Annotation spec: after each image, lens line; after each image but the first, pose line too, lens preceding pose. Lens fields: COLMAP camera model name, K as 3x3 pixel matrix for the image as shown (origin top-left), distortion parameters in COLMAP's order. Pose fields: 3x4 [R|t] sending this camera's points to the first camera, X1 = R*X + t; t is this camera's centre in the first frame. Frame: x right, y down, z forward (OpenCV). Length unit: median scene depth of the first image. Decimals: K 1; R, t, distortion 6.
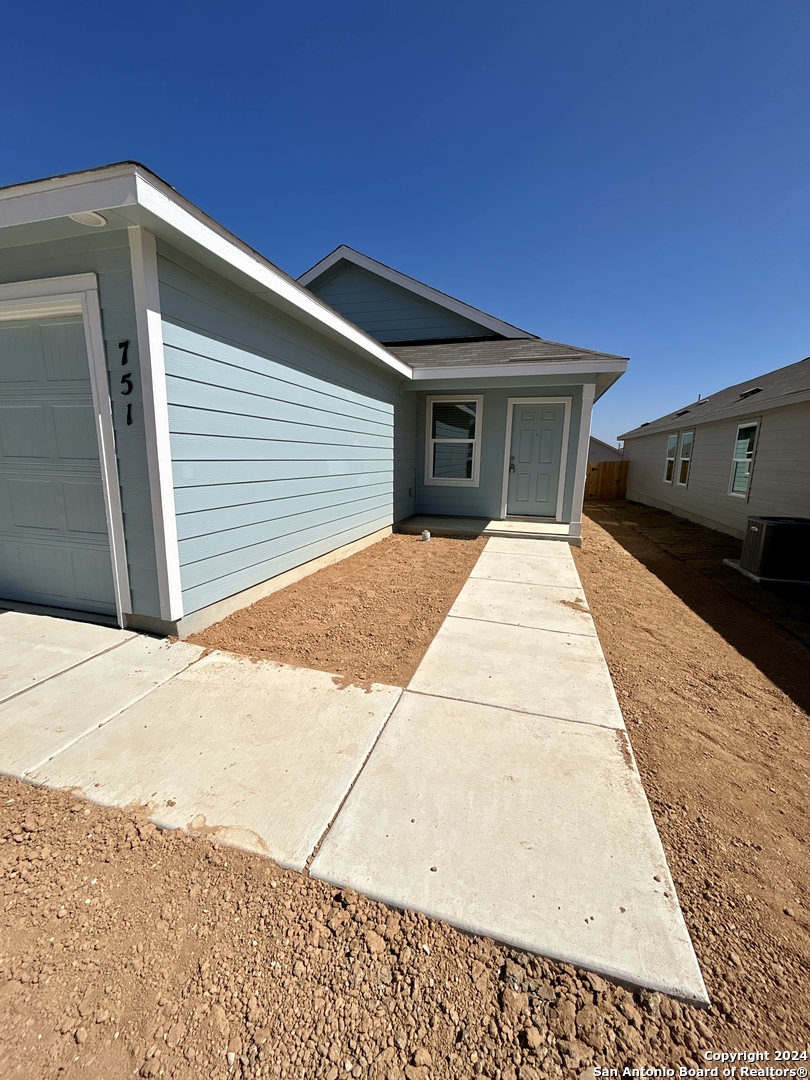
lens RADIAL K [[440.5, 0, 405.0], [0, 440.5, 540.0], [0, 0, 1]] dist [0.002359, 0.000633]
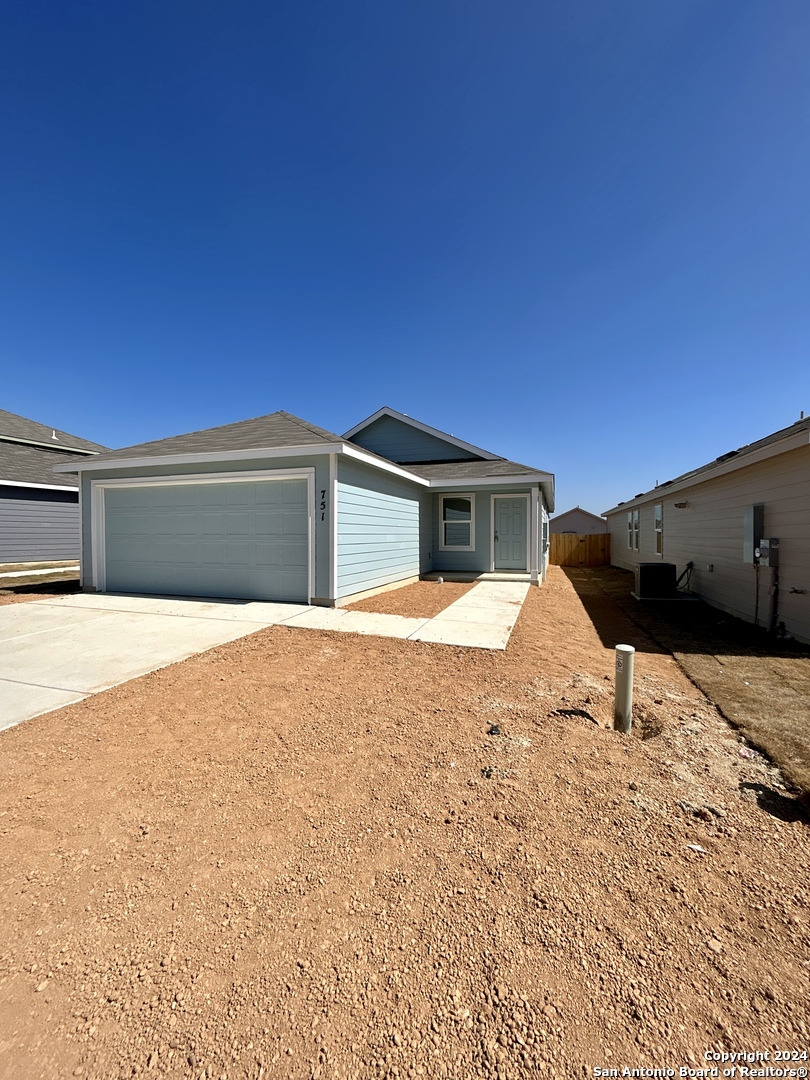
lens RADIAL K [[440.5, 0, 405.0], [0, 440.5, 540.0], [0, 0, 1]] dist [0.002359, 0.000633]
pose [[0.999120, -0.019489, -0.037142, -0.017934], [0.012694, 0.984470, -0.175093, 0.121343], [0.039977, 0.174467, 0.983851, -0.588379]]
